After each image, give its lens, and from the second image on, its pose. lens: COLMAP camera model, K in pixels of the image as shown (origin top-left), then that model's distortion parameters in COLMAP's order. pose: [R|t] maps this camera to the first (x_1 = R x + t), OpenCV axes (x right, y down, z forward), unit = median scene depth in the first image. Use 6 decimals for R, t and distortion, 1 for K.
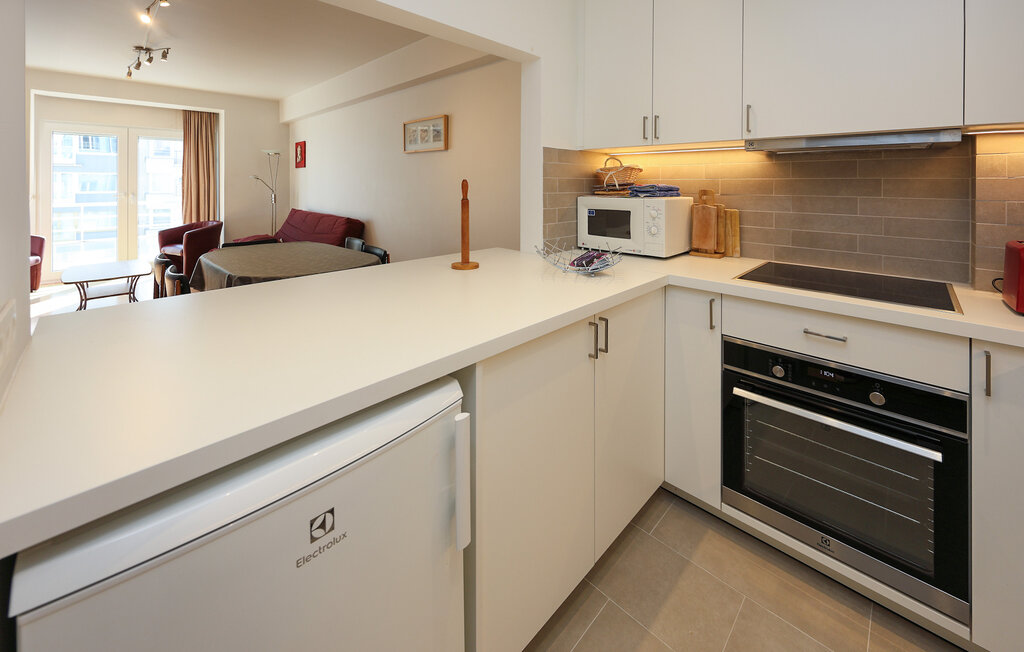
lens RADIAL K [[414.0, 0, 519.3], [0, 414.0, 186.9], [0, 0, 1]] dist [-0.001330, -0.000220]
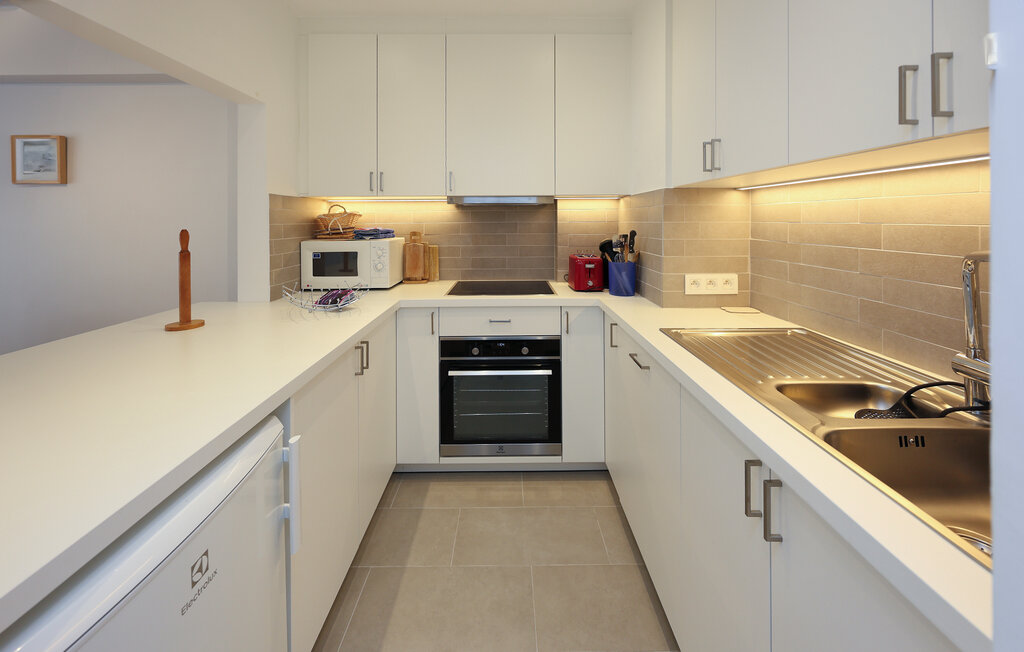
lens RADIAL K [[418.3, 0, 500.3], [0, 418.3, 233.8], [0, 0, 1]] dist [0.000485, 0.000071]
pose [[0.722328, -0.036722, 0.690575, -0.266052], [0.017895, 0.999247, 0.034418, -0.027304], [-0.691319, -0.012503, 0.722442, -0.126657]]
